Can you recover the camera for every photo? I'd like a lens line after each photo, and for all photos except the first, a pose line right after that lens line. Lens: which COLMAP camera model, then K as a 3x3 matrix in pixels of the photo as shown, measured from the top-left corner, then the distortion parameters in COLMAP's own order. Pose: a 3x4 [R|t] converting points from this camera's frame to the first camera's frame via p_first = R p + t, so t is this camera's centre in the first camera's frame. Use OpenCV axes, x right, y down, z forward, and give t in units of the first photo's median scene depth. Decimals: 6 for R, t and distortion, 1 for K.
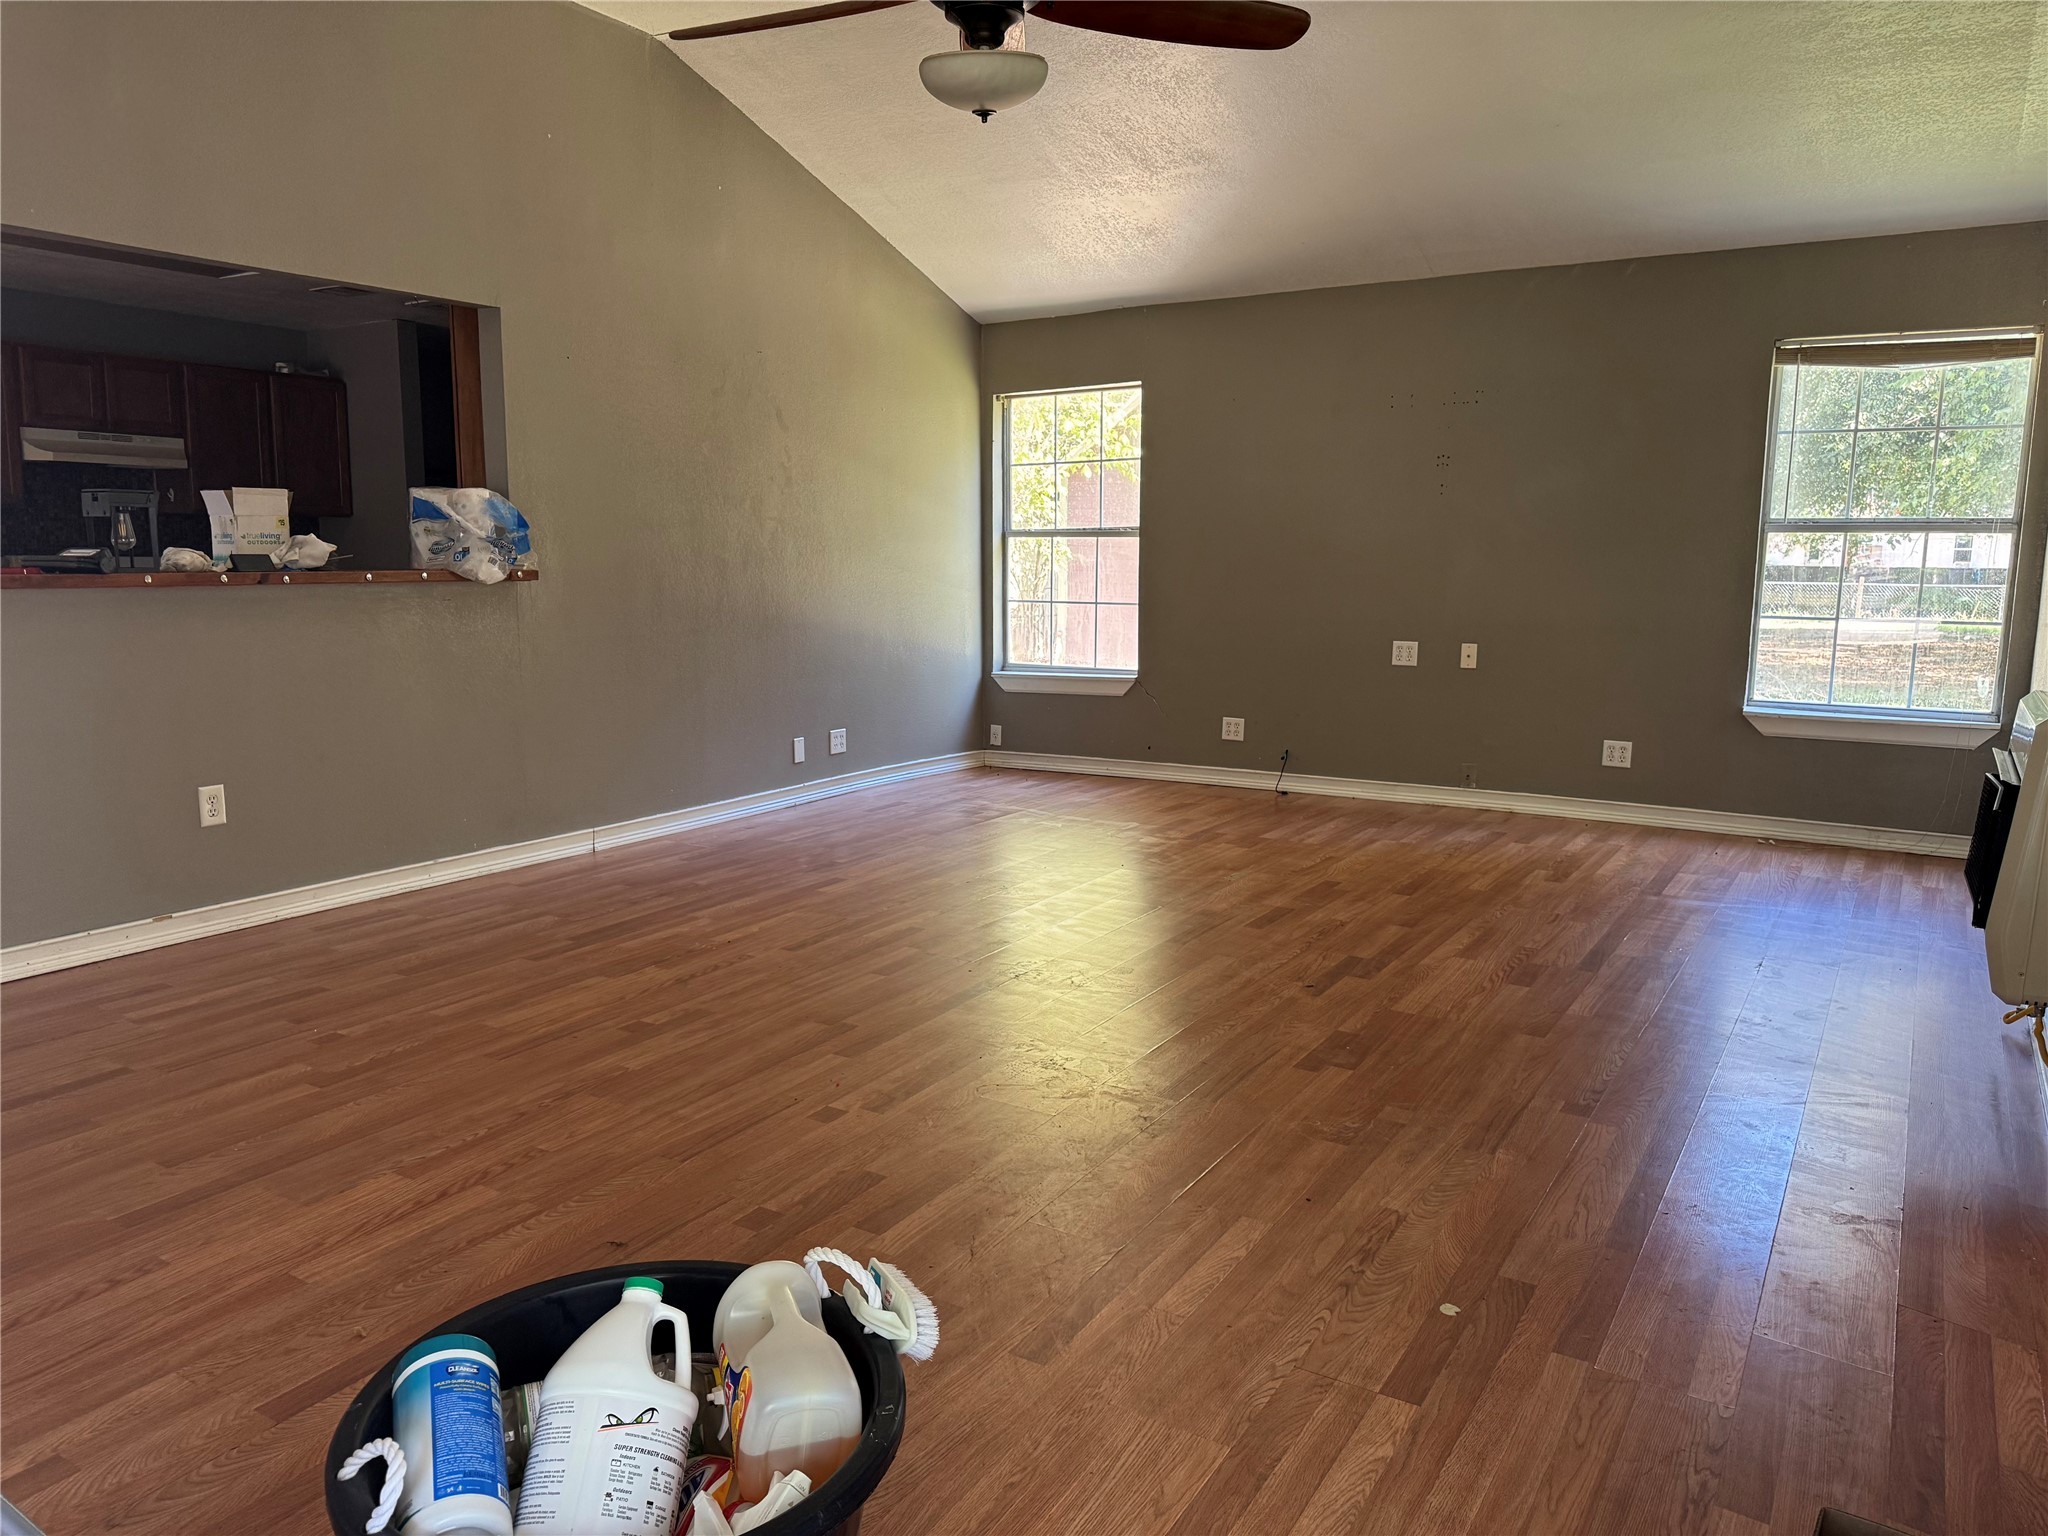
lens RADIAL K [[1449.1, 0, 1024.0], [0, 1449.1, 768.0], [0, 0, 1]] dist [0.081025, -0.102492]
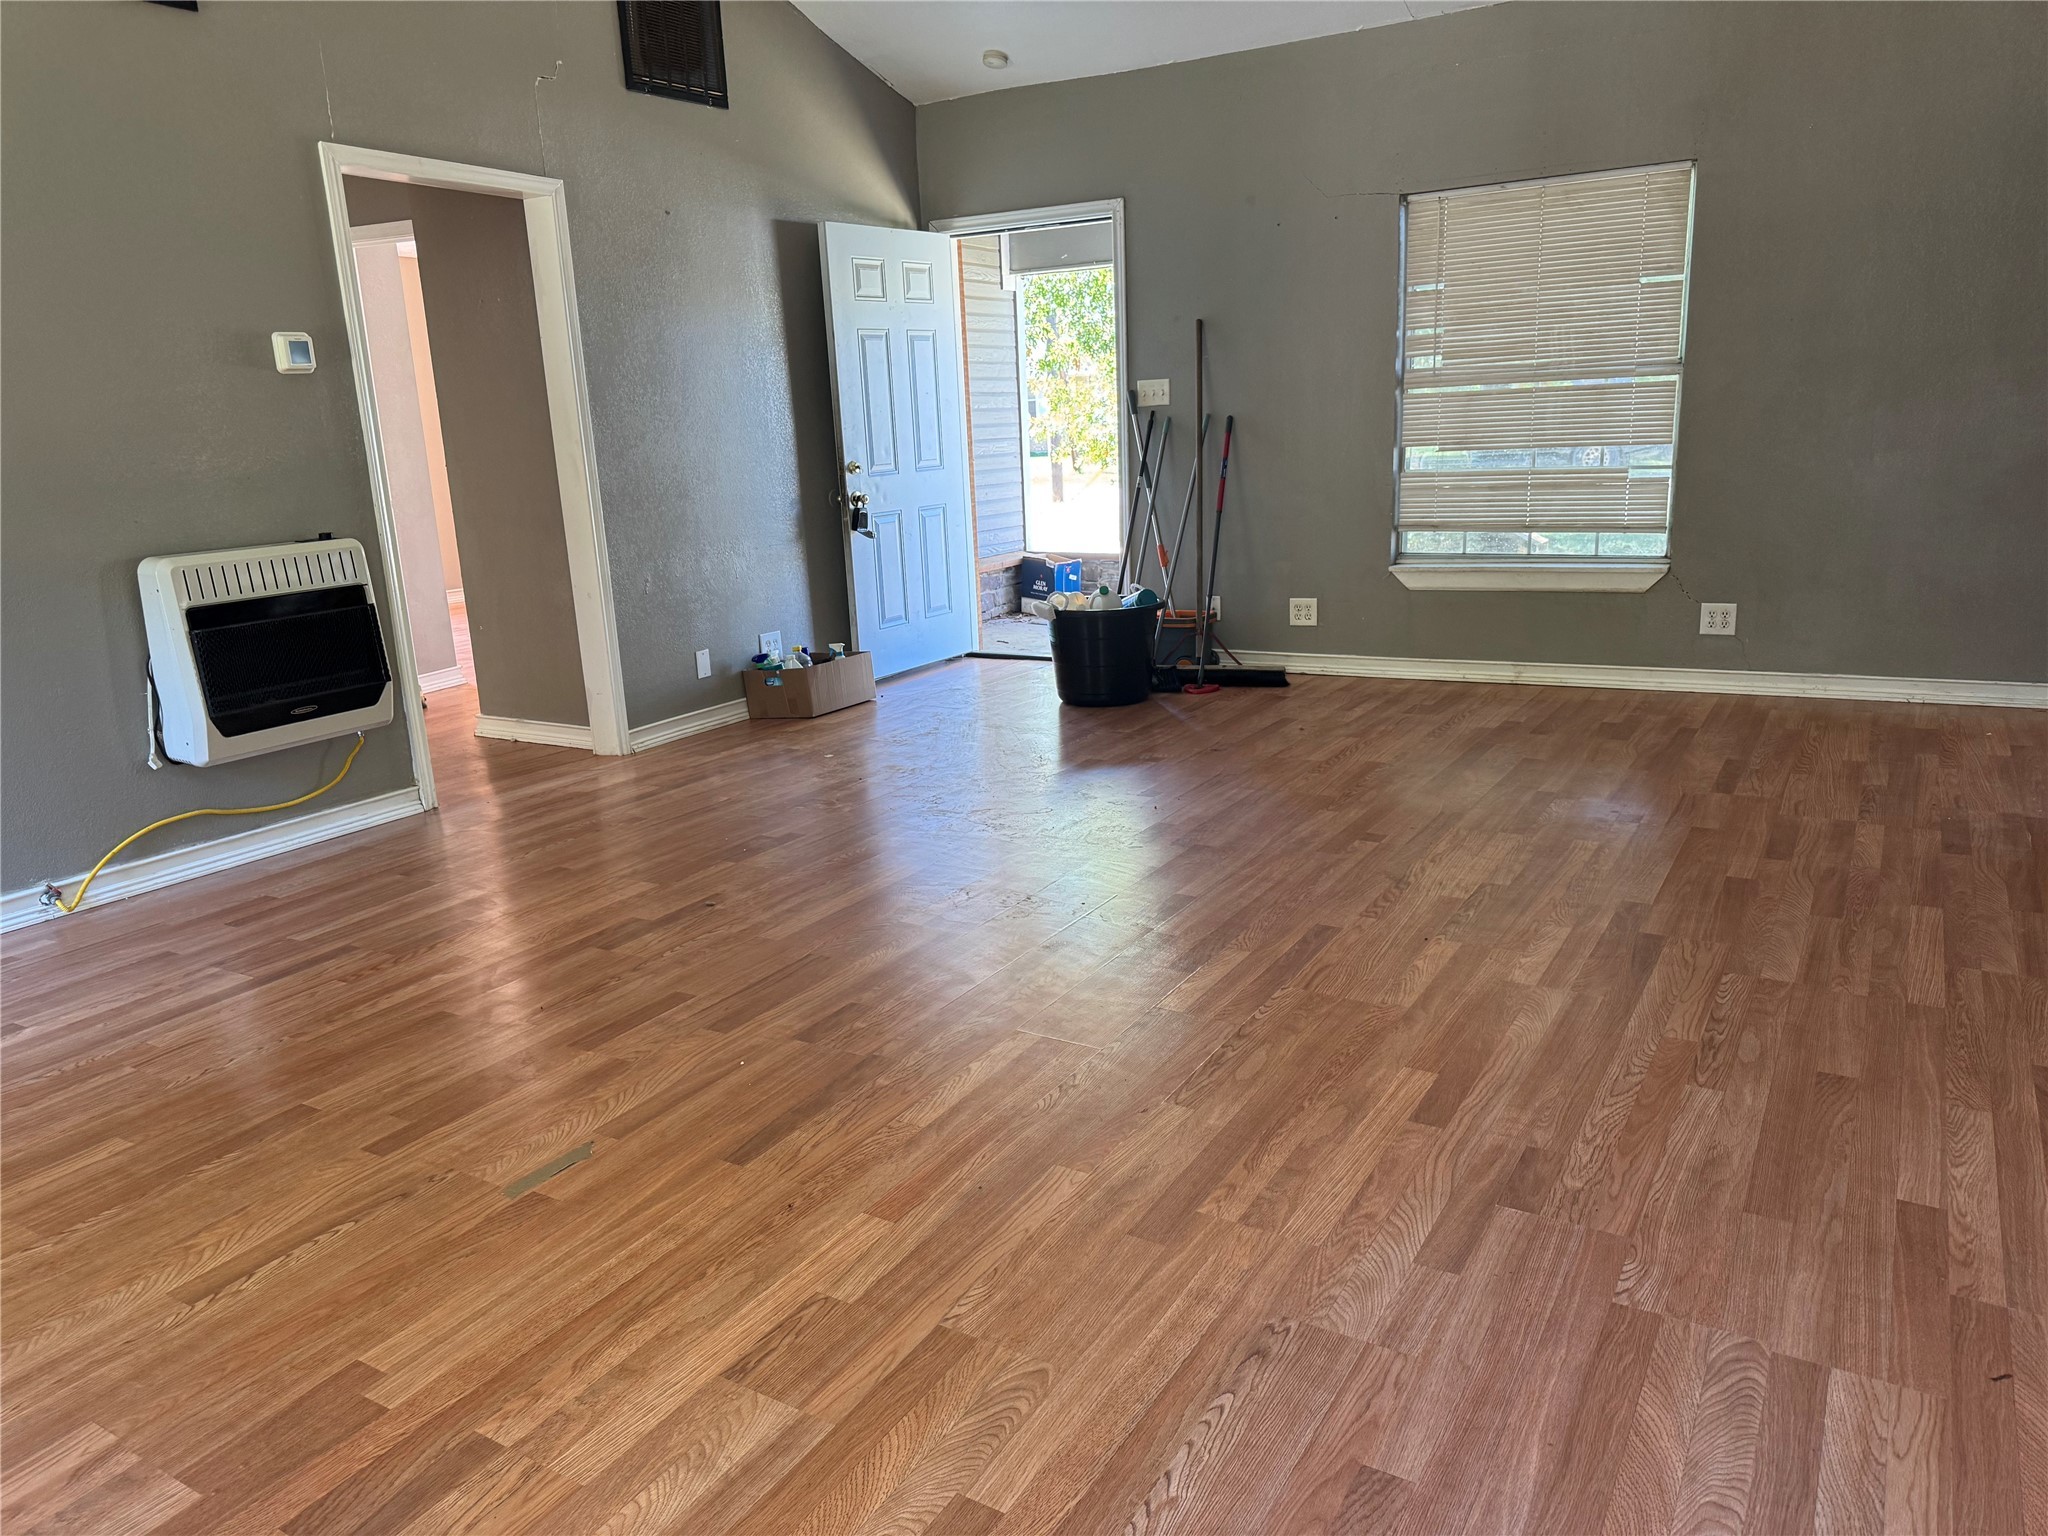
lens RADIAL K [[1449.1, 0, 1024.0], [0, 1449.1, 768.0], [0, 0, 1]] dist [0.081025, -0.102492]
pose [[-0.999183, 0.039787, -0.007058, 0.001743], [0.033882, 0.920105, 0.390204, -0.309076], [0.022019, 0.389646, -0.920701, 2.002810]]
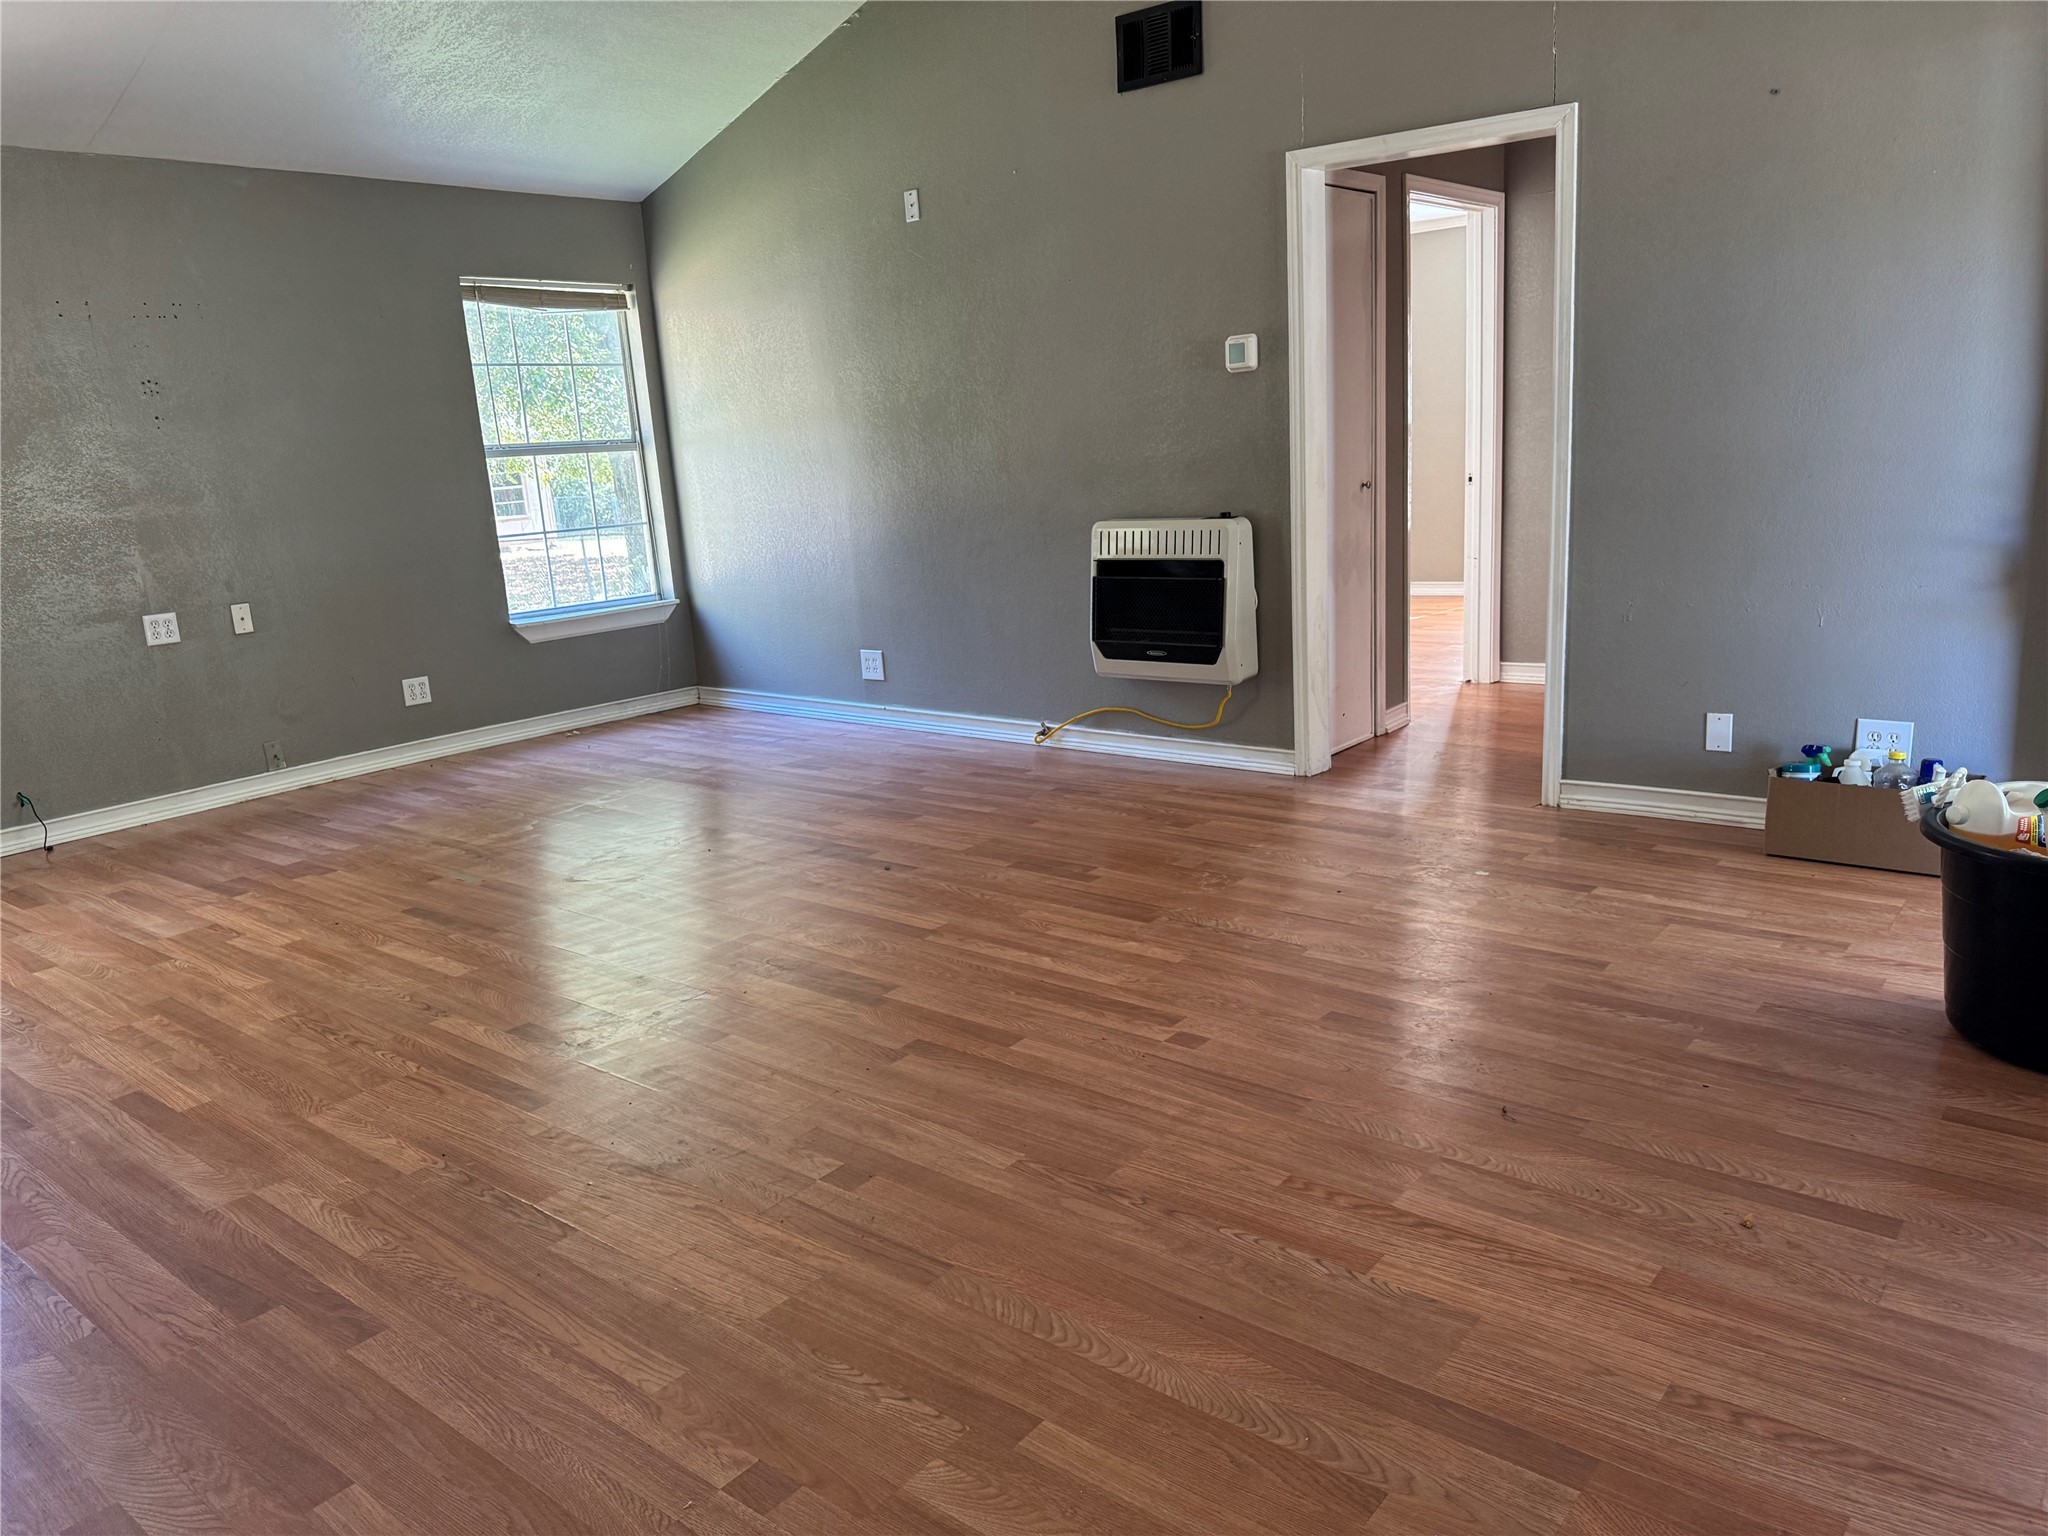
lens RADIAL K [[1446.7, 0, 1016.1], [0, 1446.7, 767.2], [0, 0, 1]] dist [0.074854, -0.106966]
pose [[0.136566, -0.234354, 0.962511, -0.869301], [0.218034, 0.954899, 0.201565, -0.124148], [-0.966339, 0.182334, 0.181504, 0.776887]]
